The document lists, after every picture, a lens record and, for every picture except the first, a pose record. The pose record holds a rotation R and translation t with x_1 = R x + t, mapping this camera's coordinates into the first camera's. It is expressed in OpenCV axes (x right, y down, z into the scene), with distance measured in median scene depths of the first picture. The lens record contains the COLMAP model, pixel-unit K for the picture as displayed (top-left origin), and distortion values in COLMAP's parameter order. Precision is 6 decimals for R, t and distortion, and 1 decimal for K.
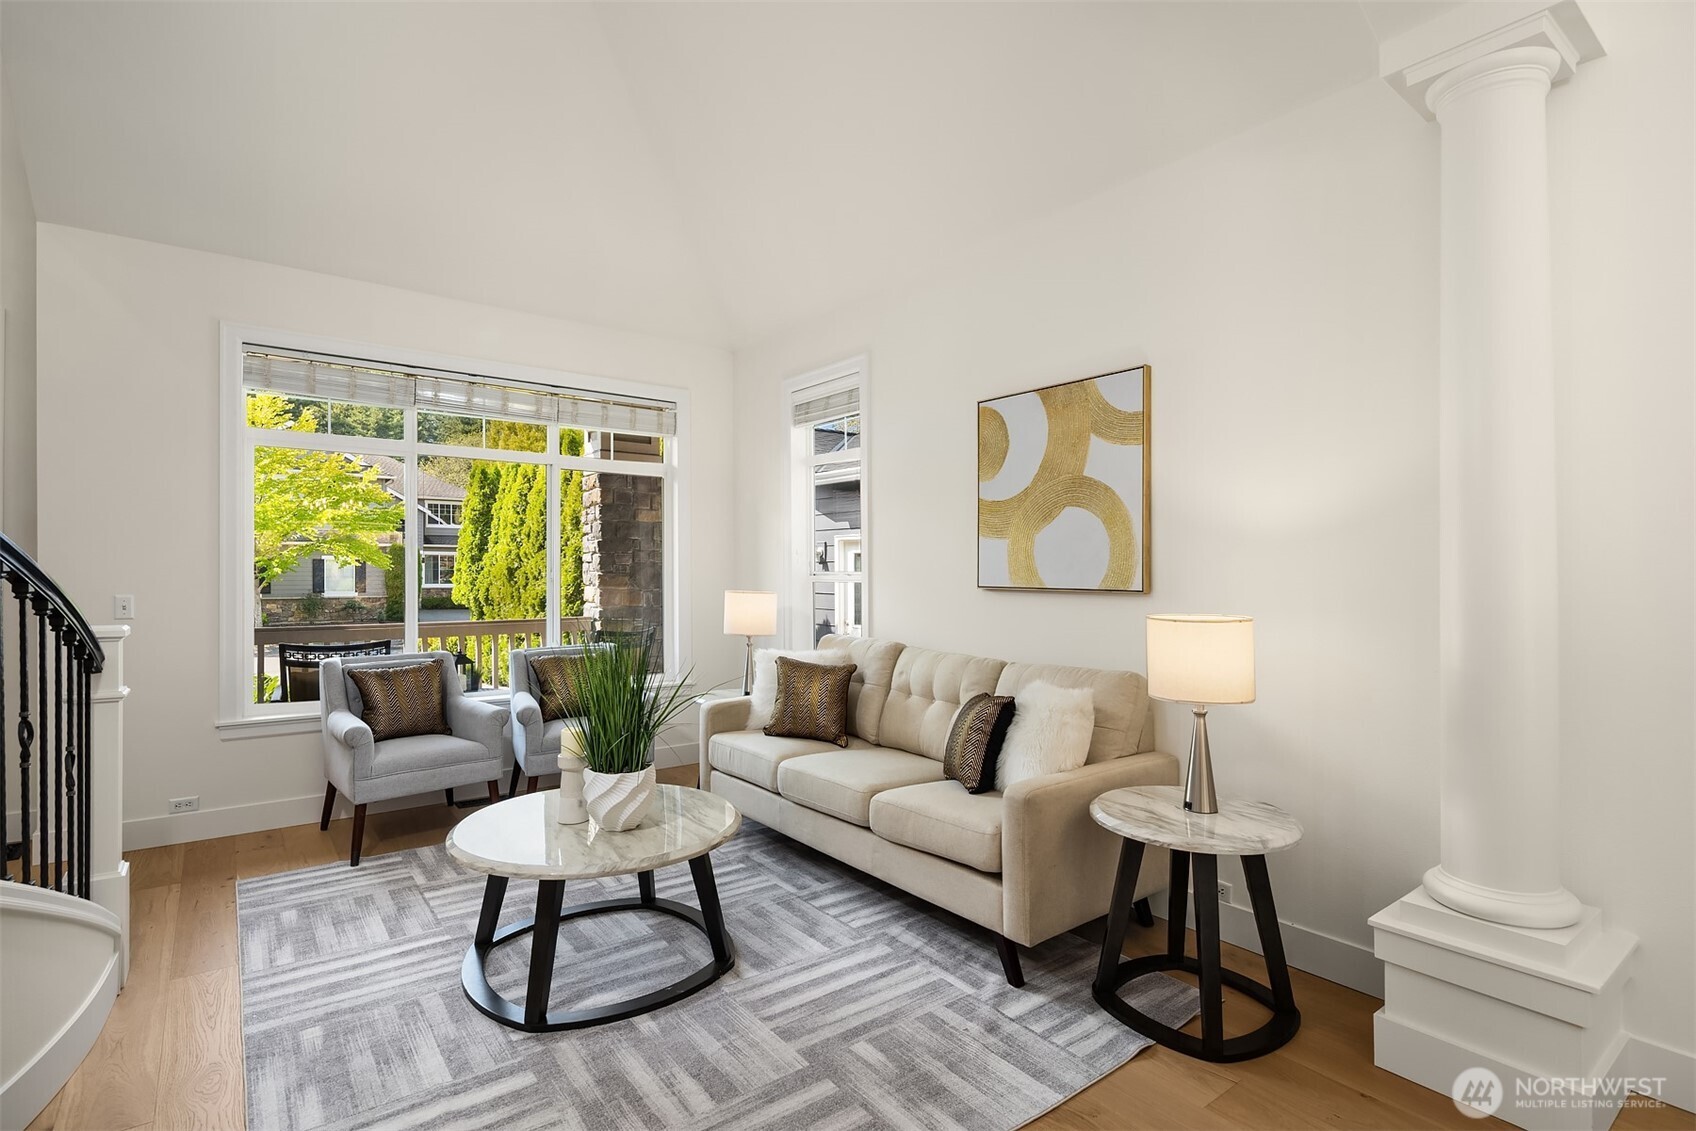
lens RADIAL K [[833.5, 0, 858.0], [0, 833.5, 561.2], [0, 0, 1]] dist [-0.002348, -0.000750]
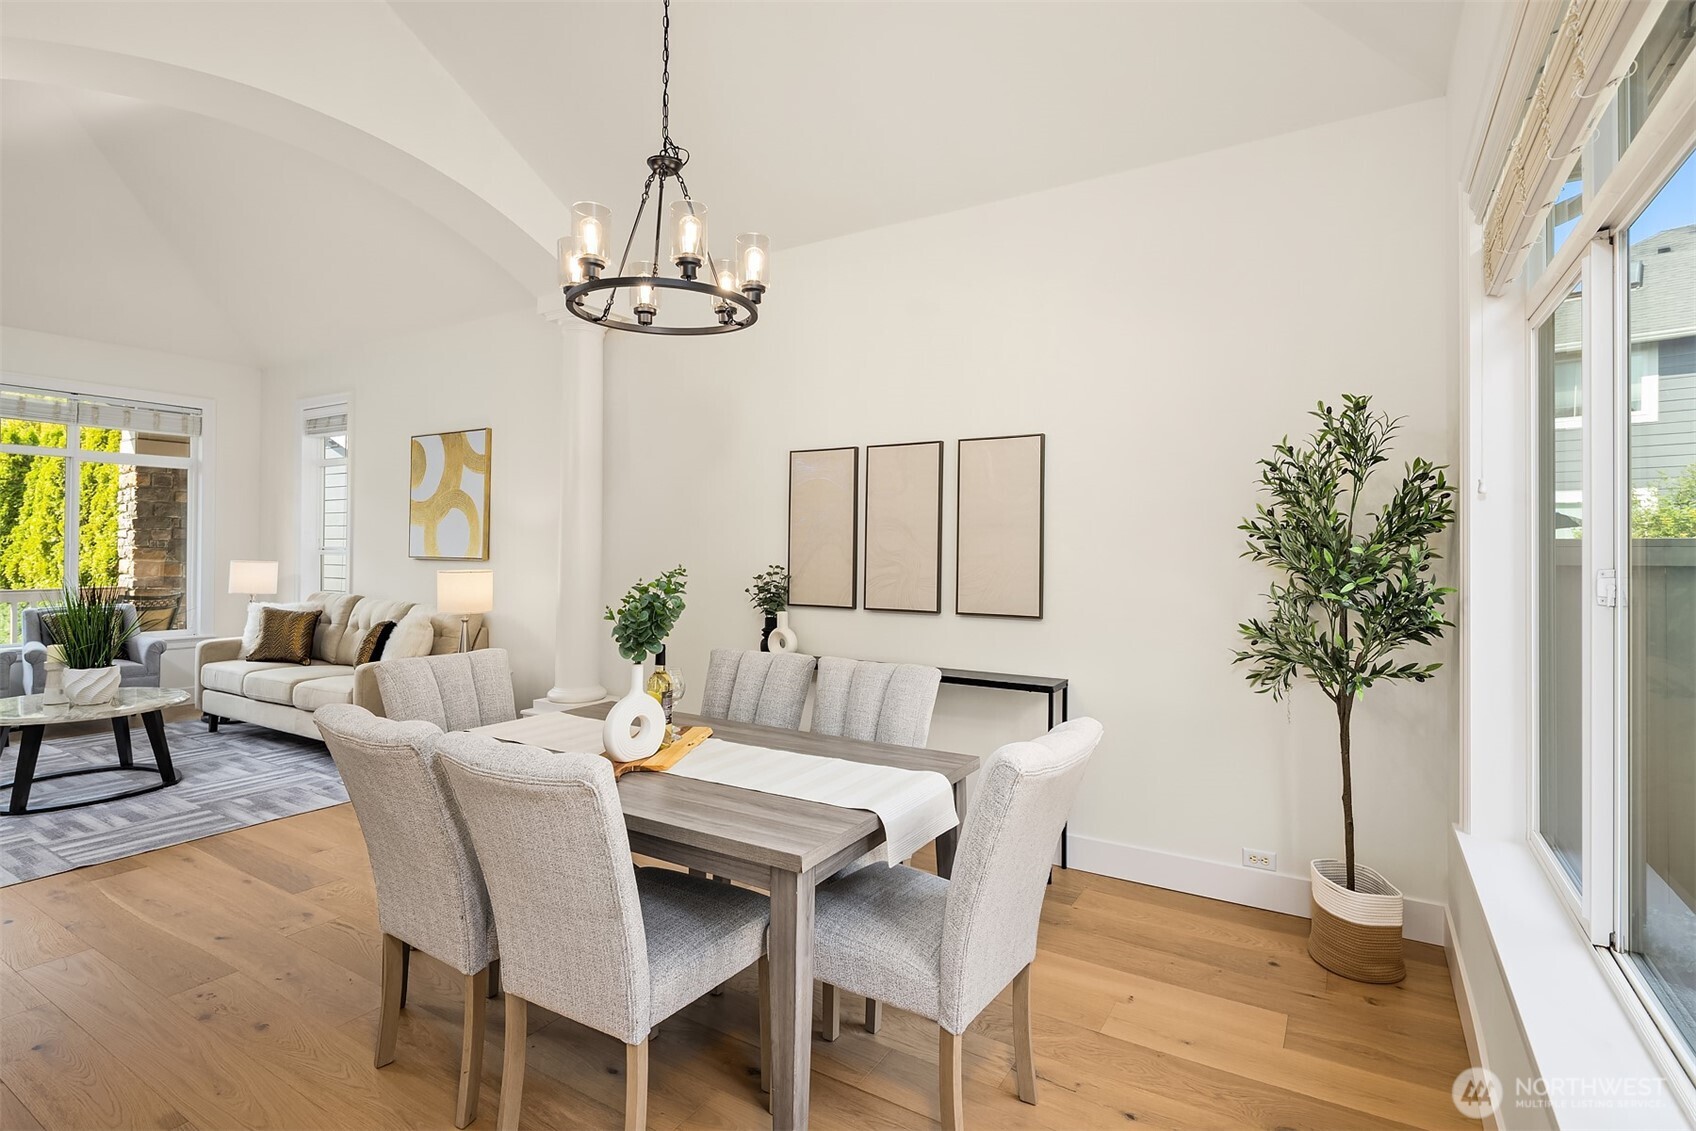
lens RADIAL K [[833.5, 0, 858.0], [0, 833.5, 561.2], [0, 0, 1]] dist [-0.002348, -0.000750]
pose [[0.935288, 0.003819, 0.353868, 0.318451], [-0.012240, 0.999693, 0.021562, -0.005619], [-0.353677, -0.024498, 0.935047, -0.612062]]
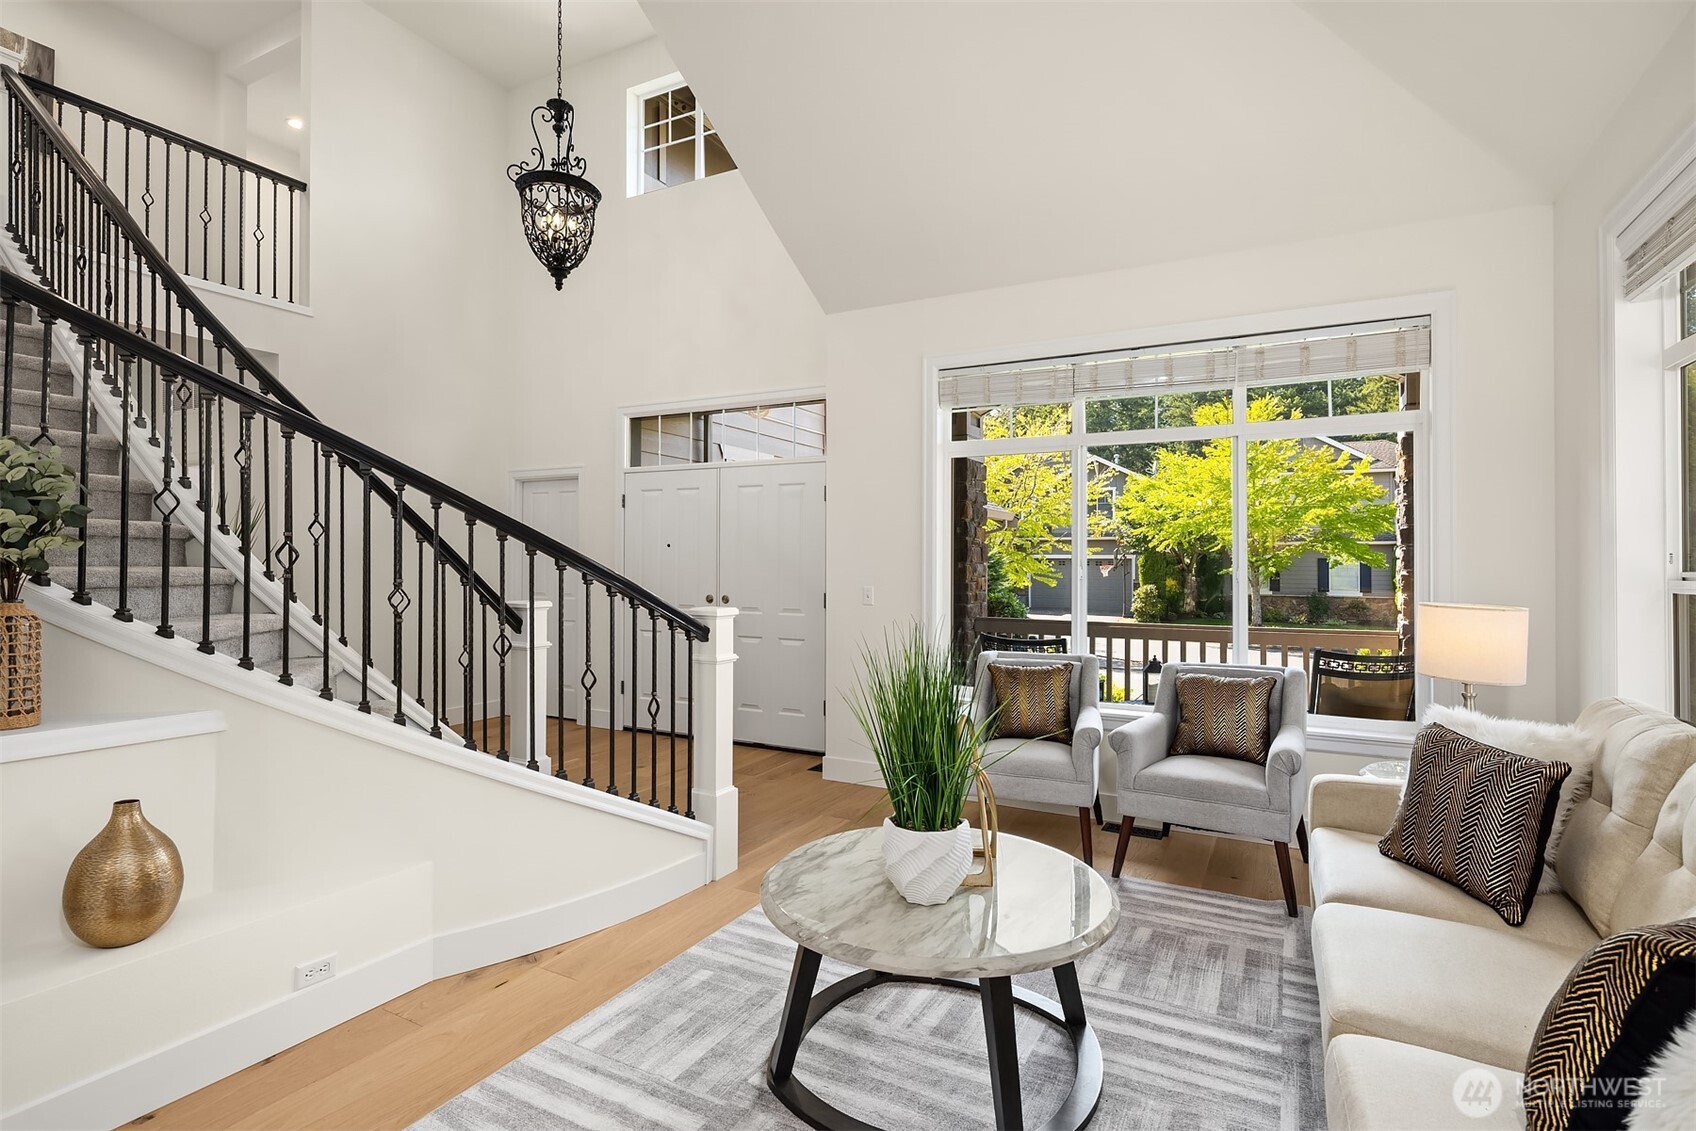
lens RADIAL K [[833.5, 0, 858.0], [0, 833.5, 561.2], [0, 0, 1]] dist [-0.002348, -0.000750]
pose [[0.400183, -0.006399, -0.916413, 0.241575], [0.006544, 0.999970, -0.004125, 0.005476], [0.916412, -0.004346, 0.400213, 0.381612]]
